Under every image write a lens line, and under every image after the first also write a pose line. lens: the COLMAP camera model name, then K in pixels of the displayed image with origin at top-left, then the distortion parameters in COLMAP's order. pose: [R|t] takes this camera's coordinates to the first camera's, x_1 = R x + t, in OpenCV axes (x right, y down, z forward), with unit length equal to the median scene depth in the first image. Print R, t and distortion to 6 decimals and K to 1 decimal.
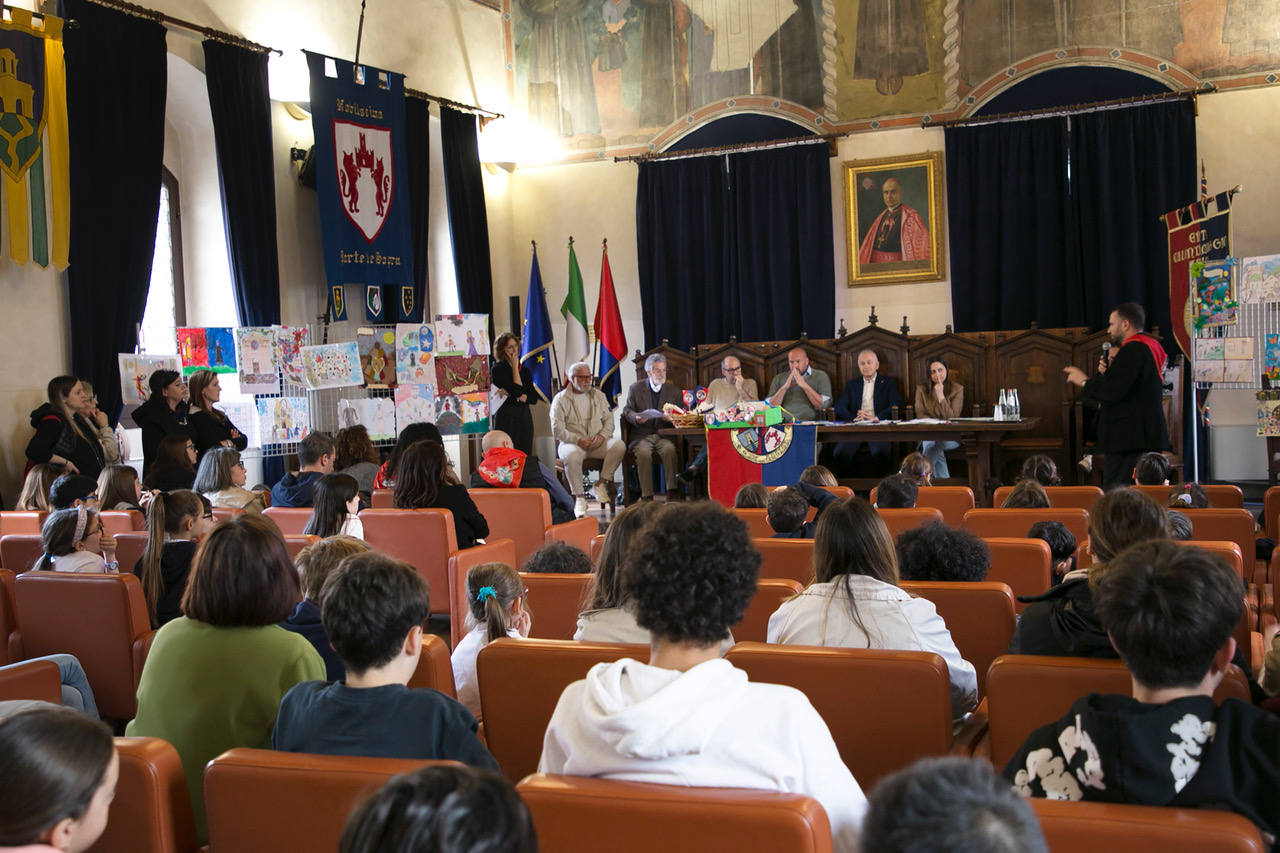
lens RADIAL K [[1383.7, 0, 640.0], [0, 1383.7, 426.5], [0, 0, 1]] dist [0.002259, -0.006476]
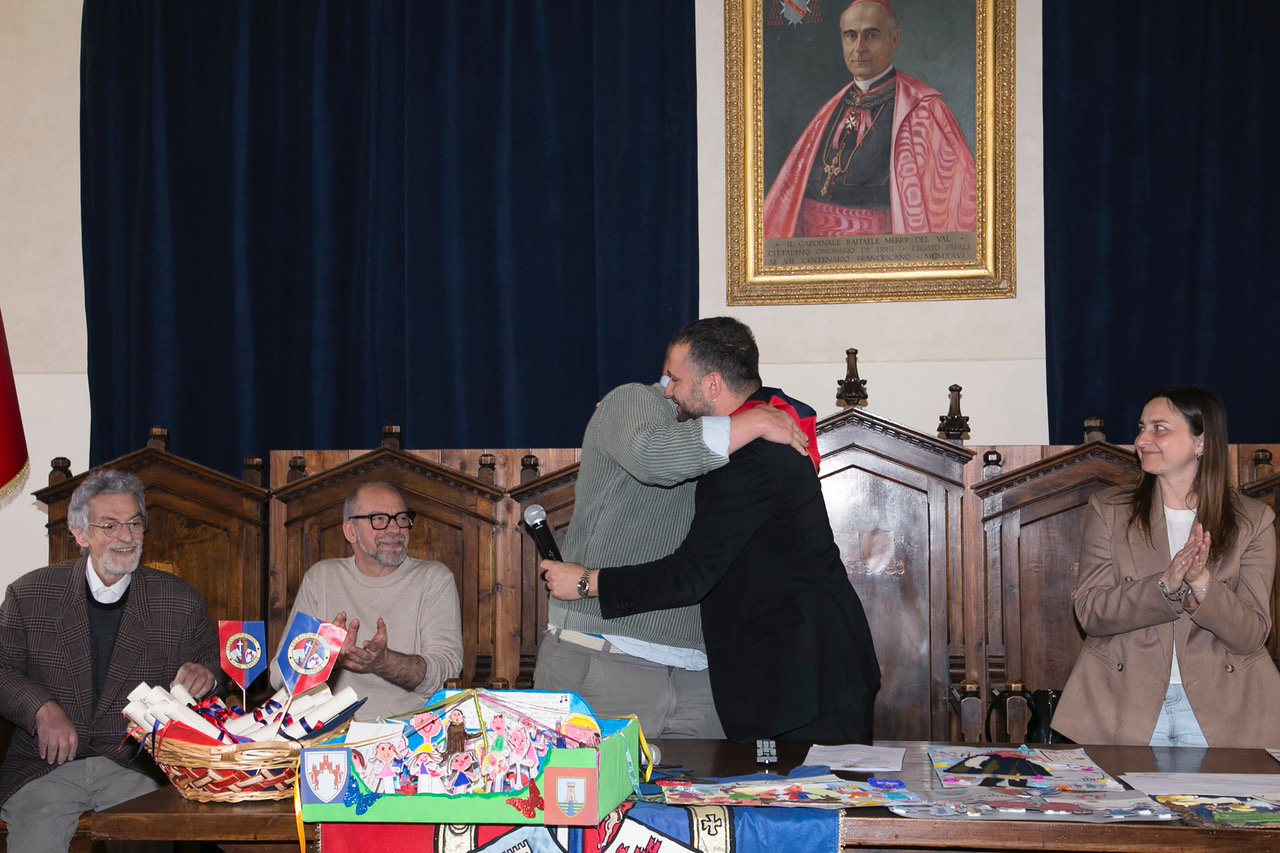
lens RADIAL K [[1559.9, 0, 693.3], [0, 1559.9, 443.3], [0, 0, 1]] dist [0.113034, -0.009724]
pose [[0.945282, 0.045137, 0.323116, 0.017422], [-0.019066, 0.996333, -0.083404, -0.033185], [-0.325696, 0.072680, 0.942677, 0.643689]]
